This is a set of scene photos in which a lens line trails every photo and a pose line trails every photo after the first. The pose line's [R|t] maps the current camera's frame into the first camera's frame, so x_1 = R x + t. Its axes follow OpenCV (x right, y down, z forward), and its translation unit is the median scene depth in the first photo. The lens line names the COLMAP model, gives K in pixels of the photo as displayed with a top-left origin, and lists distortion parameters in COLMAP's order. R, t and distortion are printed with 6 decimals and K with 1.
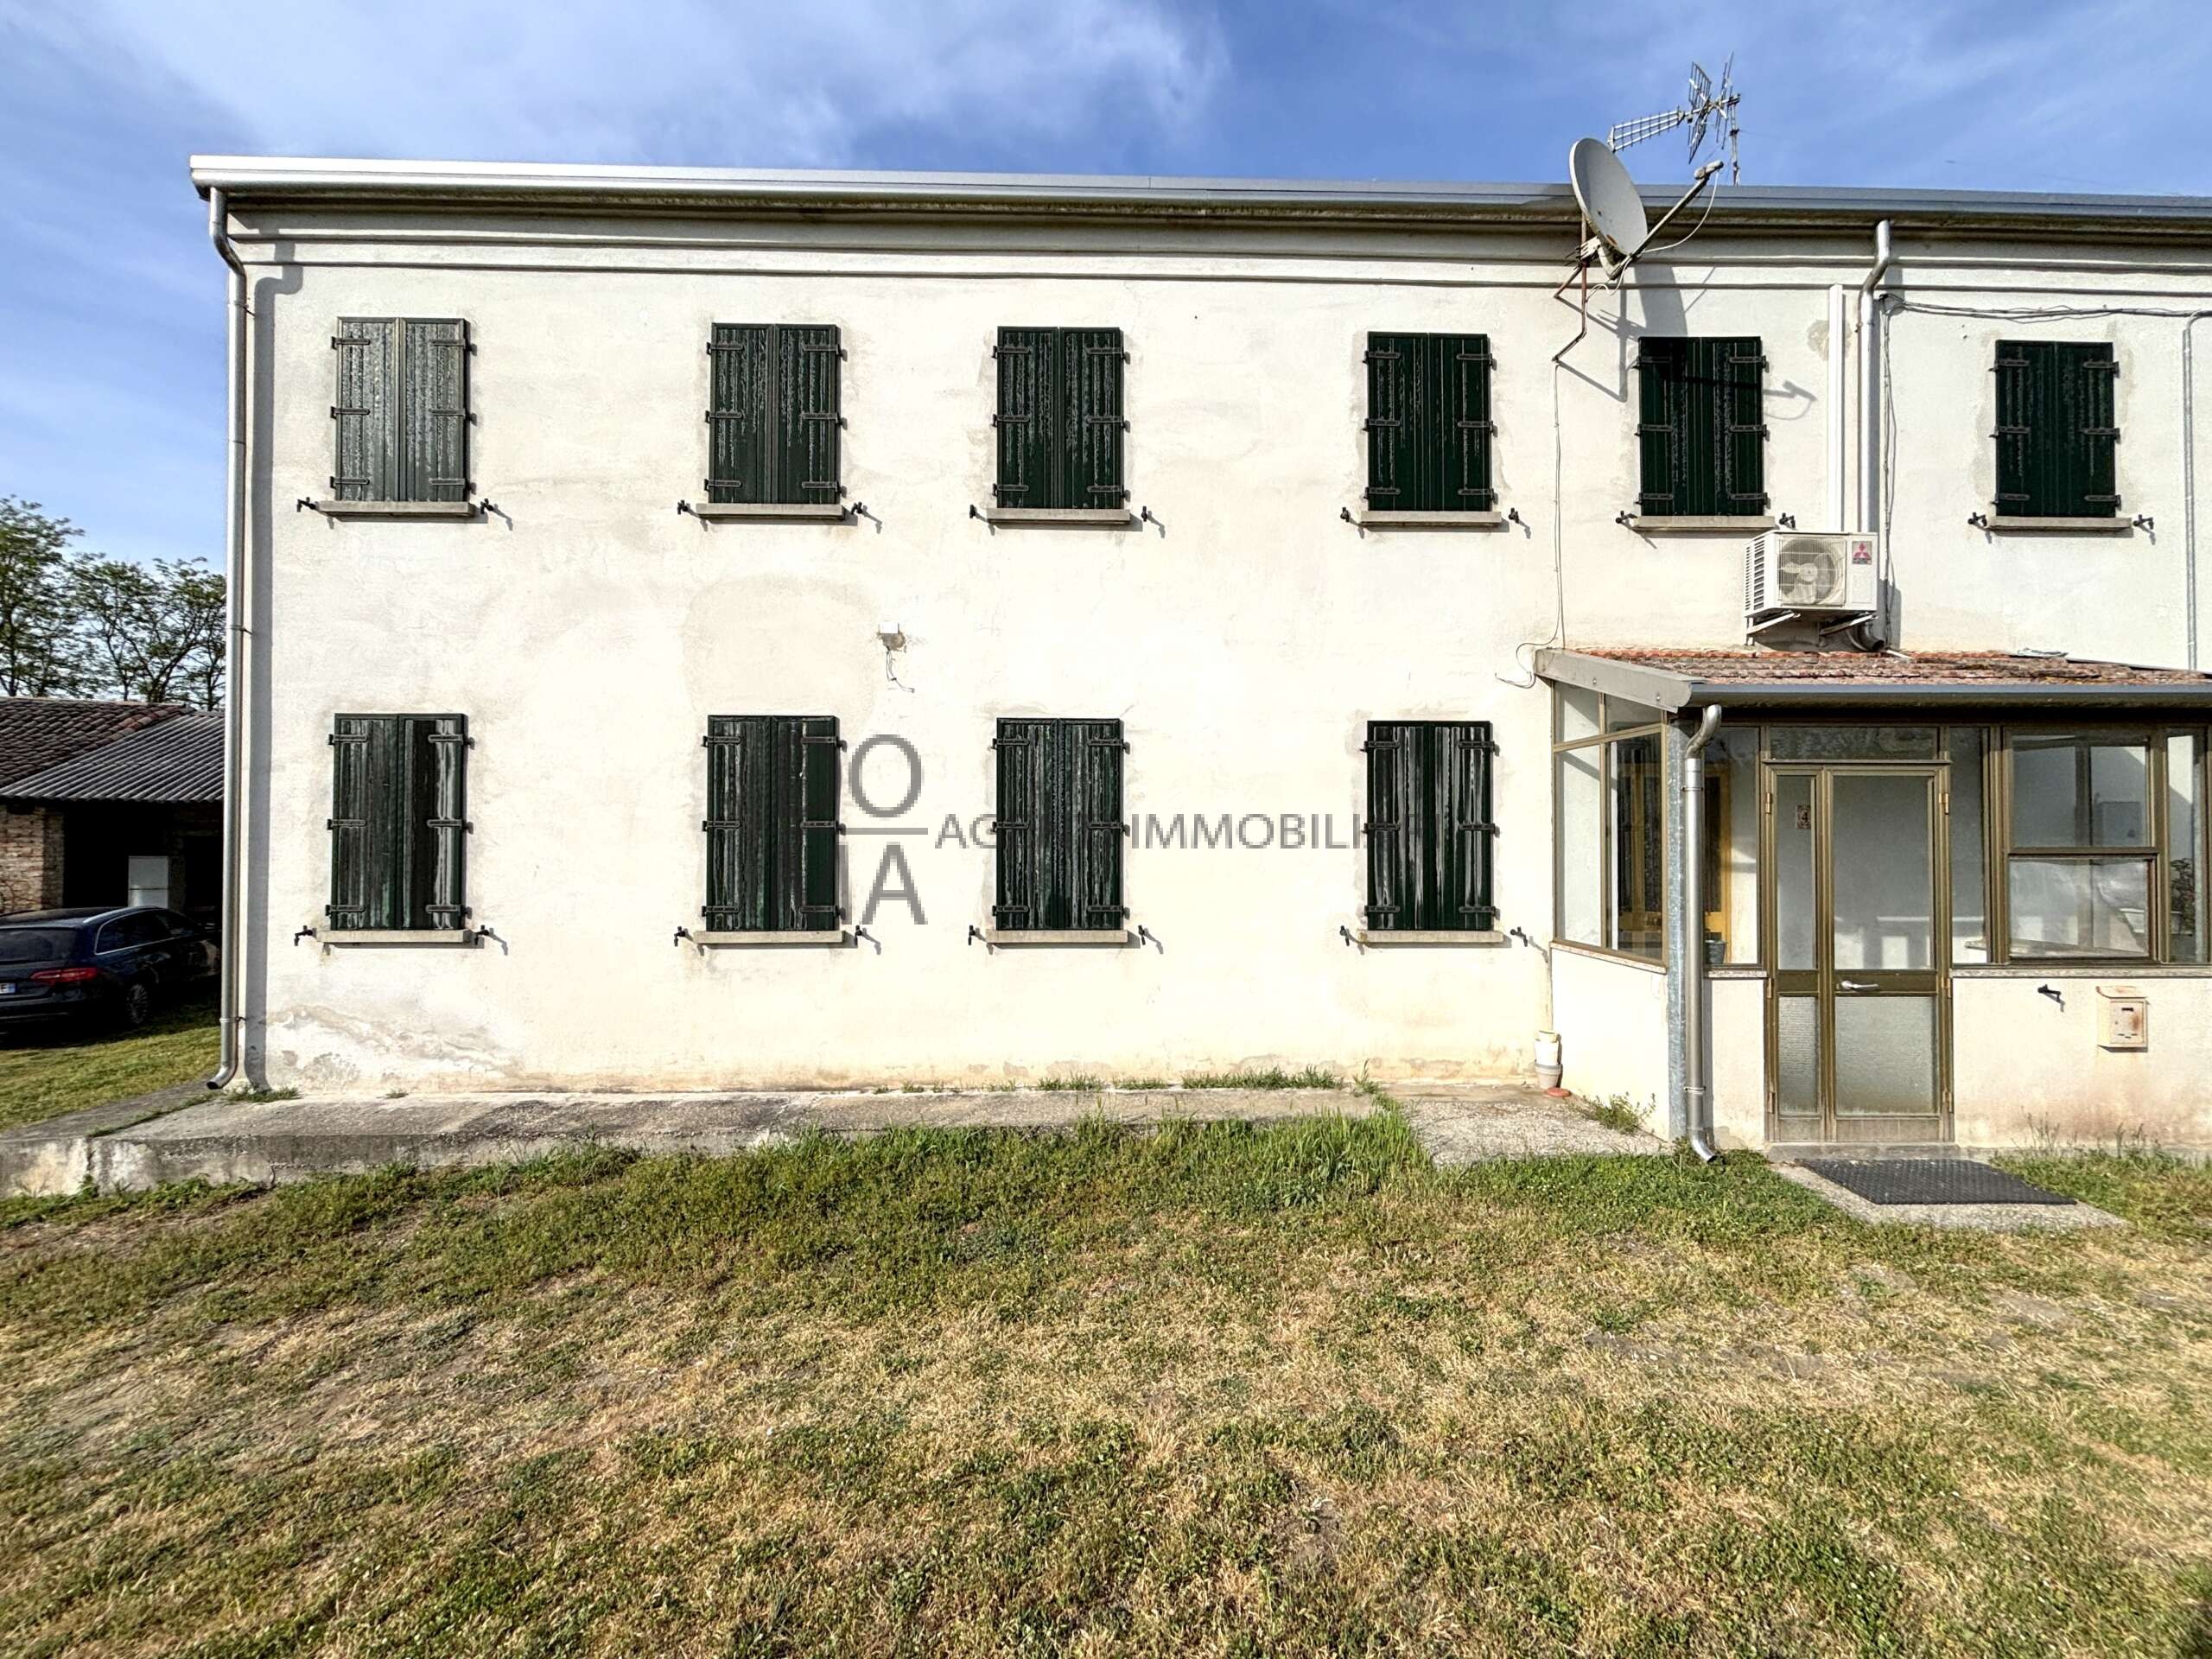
lens RADIAL K [[905.6, 0, 1108.4], [0, 905.6, 828.7], [0, 0, 1]] dist [0.005034, -0.002674]
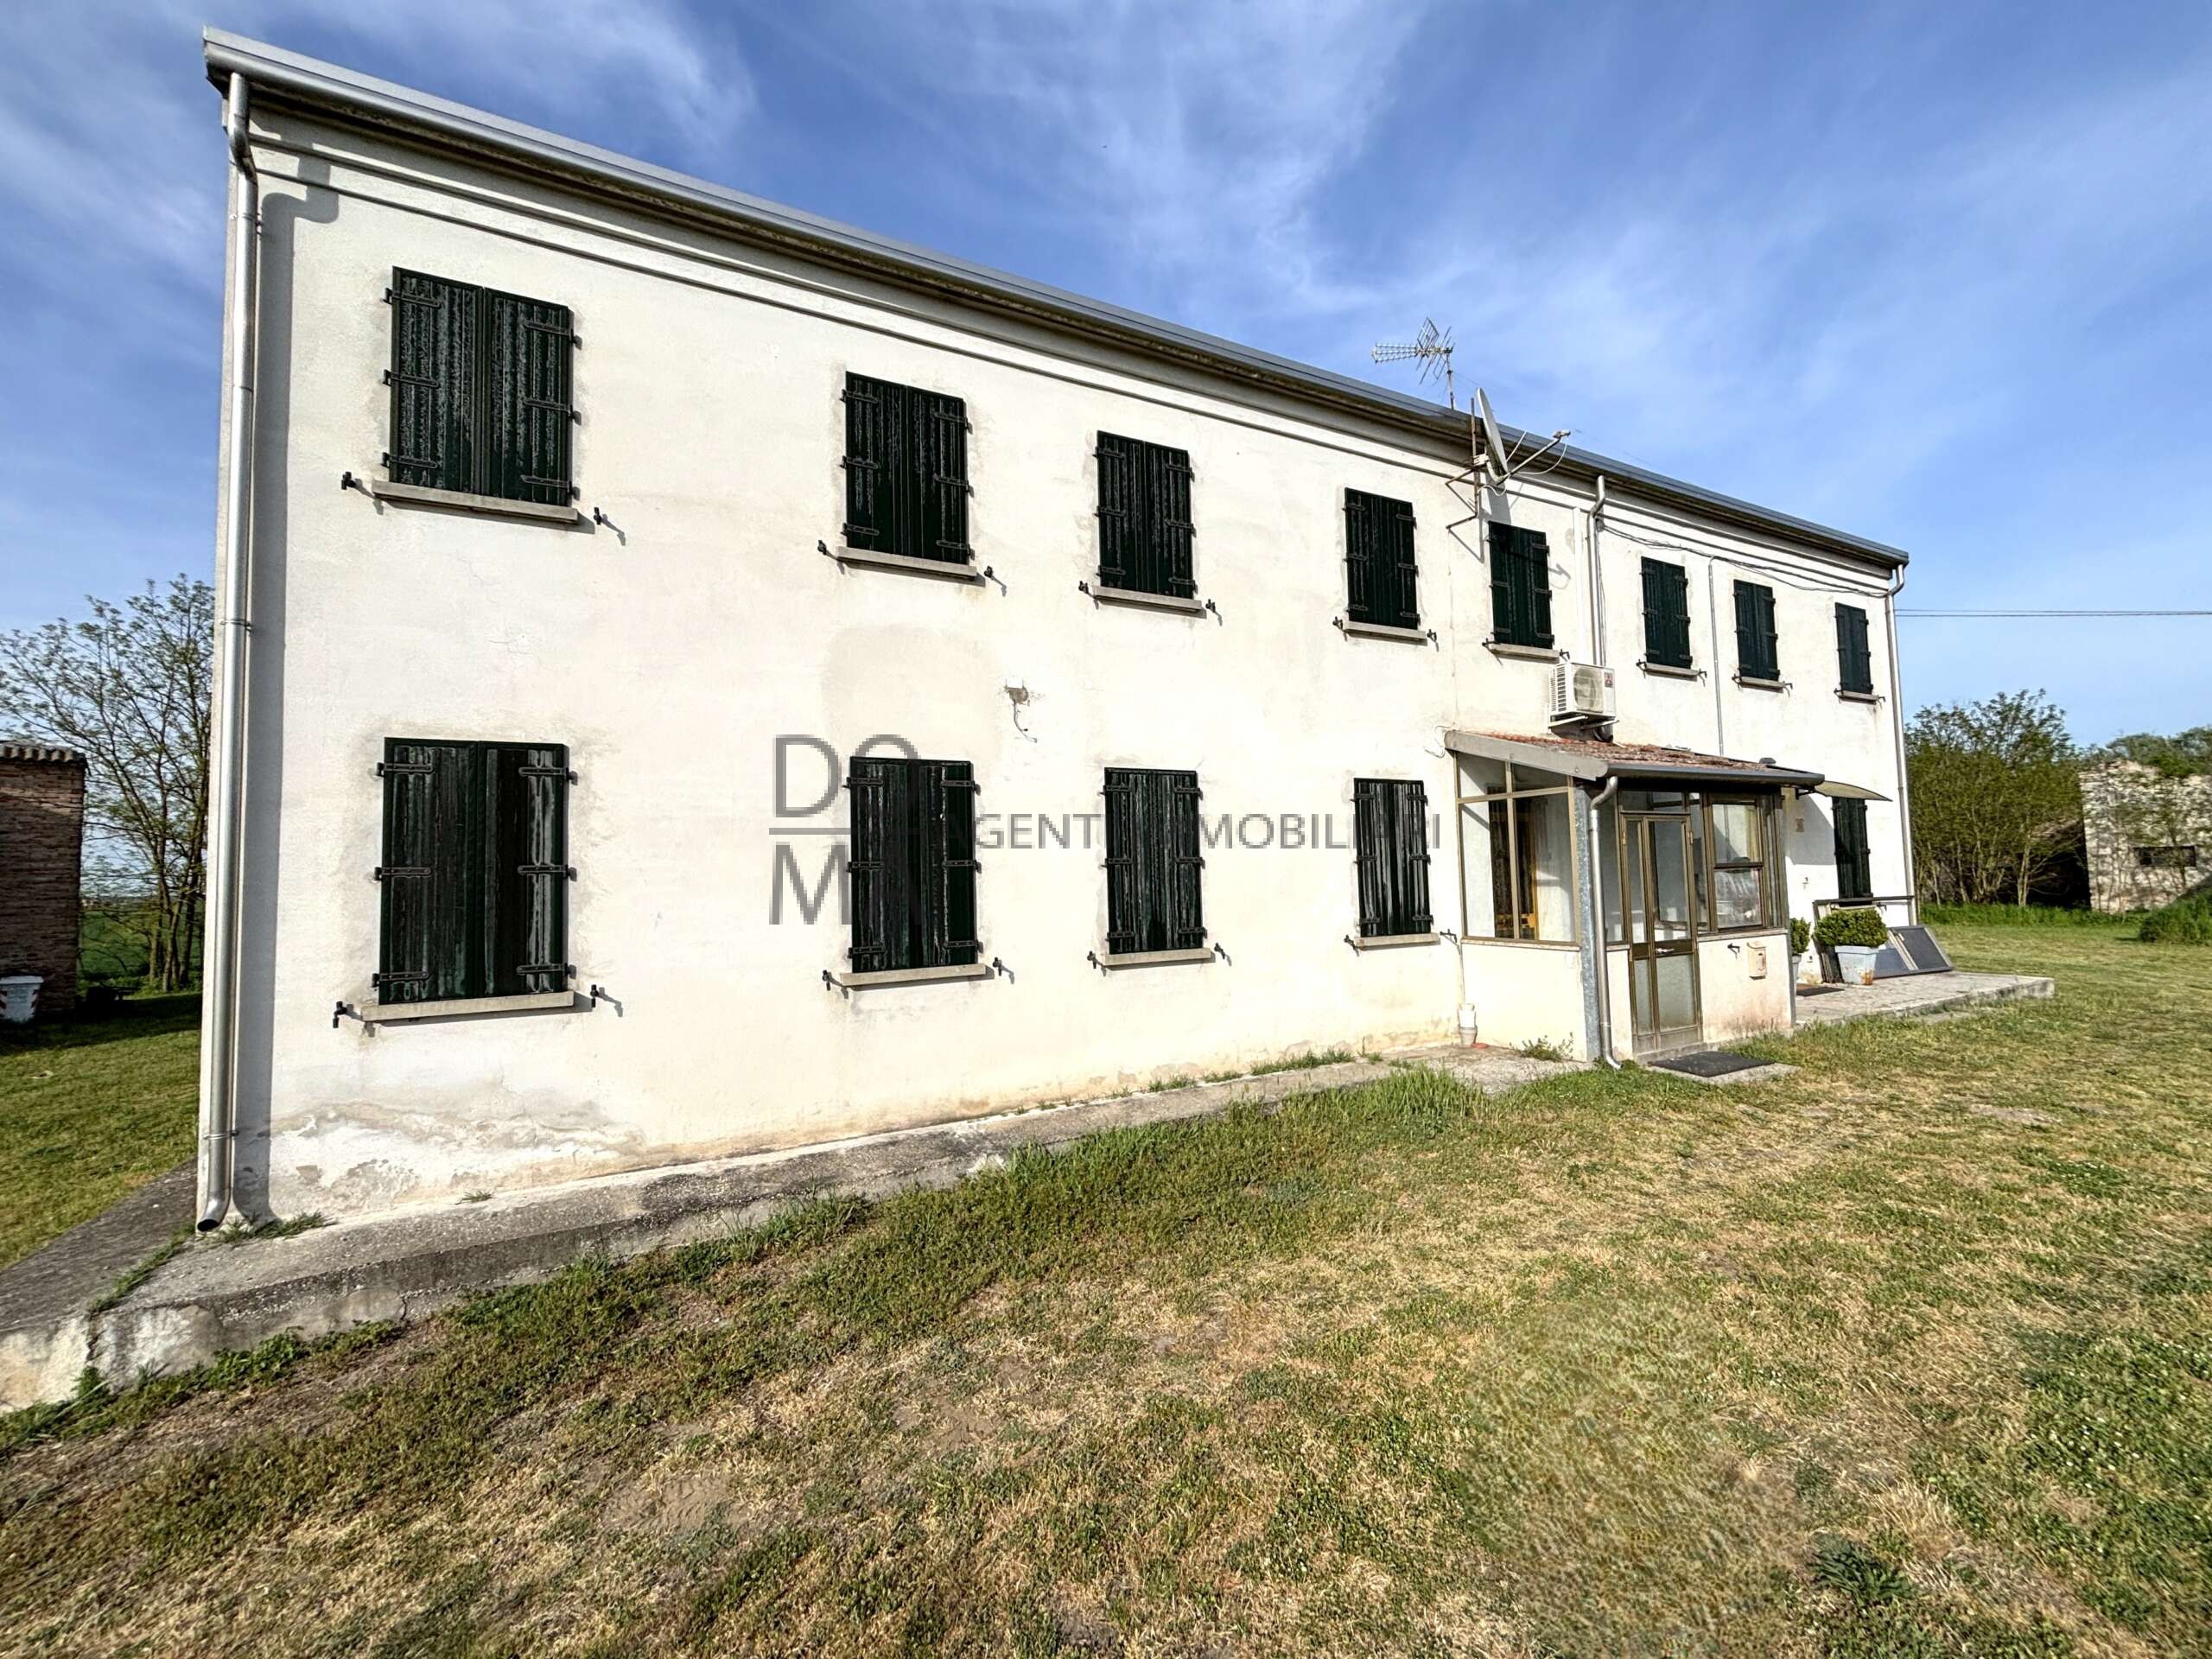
lens RADIAL K [[905.6, 0, 1113.8], [0, 905.6, 827.9], [0, 0, 1]] dist [0.005034, -0.002674]
pose [[0.896725, 0.001111, 0.442587, -0.617432], [0.019941, 0.998880, -0.042911, 0.002231], [-0.442139, 0.047305, 0.895698, -0.016763]]
